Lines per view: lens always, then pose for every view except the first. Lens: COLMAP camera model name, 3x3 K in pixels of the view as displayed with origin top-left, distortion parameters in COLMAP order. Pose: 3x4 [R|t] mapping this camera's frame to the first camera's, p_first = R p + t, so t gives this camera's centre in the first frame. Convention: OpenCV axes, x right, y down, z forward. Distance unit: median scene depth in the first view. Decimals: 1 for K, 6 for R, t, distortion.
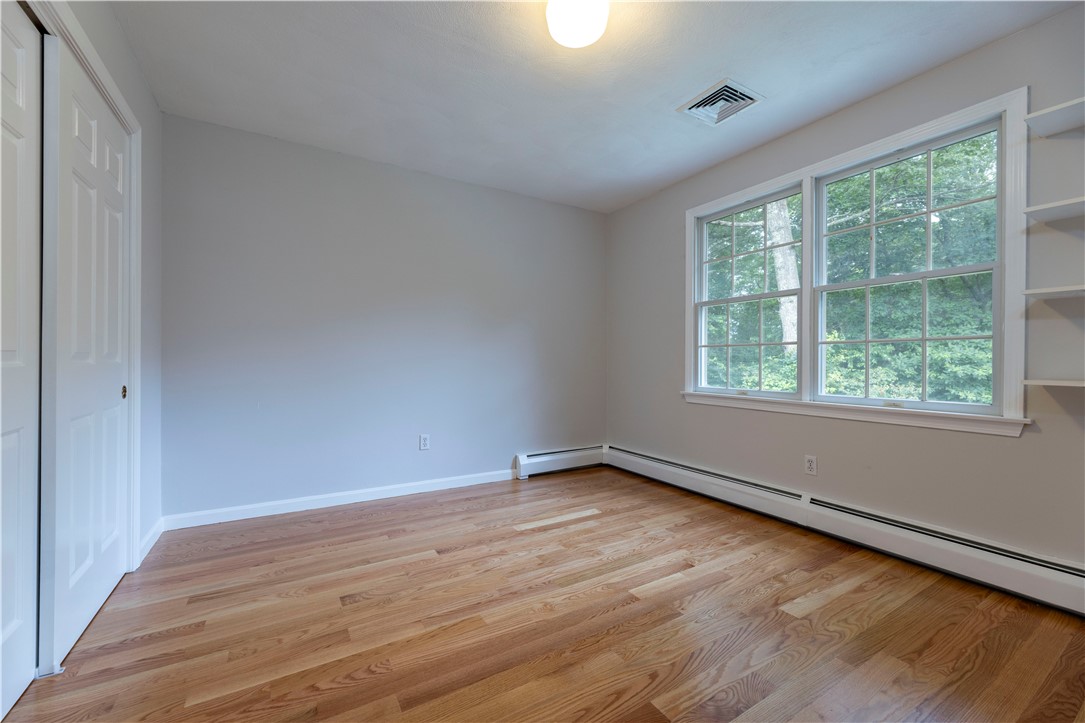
lens RADIAL K [[436.0, 0, 539.3], [0, 436.0, 359.3], [0, 0, 1]] dist [0.000368, 0.000154]
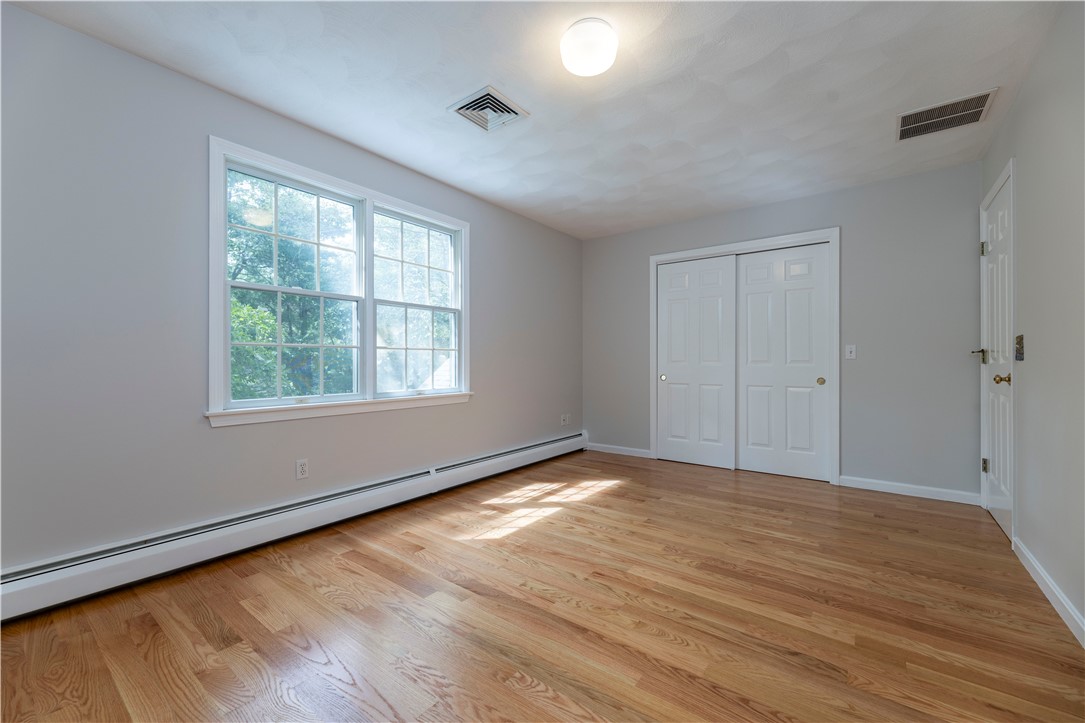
lens RADIAL K [[436.0, 0, 539.3], [0, 436.0, 359.3], [0, 0, 1]] dist [0.000368, 0.000154]
pose [[-0.355552, 0.015613, 0.934526, -0.684870], [0.006334, 0.999878, -0.014295, 0.014443], [-0.934635, 0.000837, -0.355607, 1.159769]]
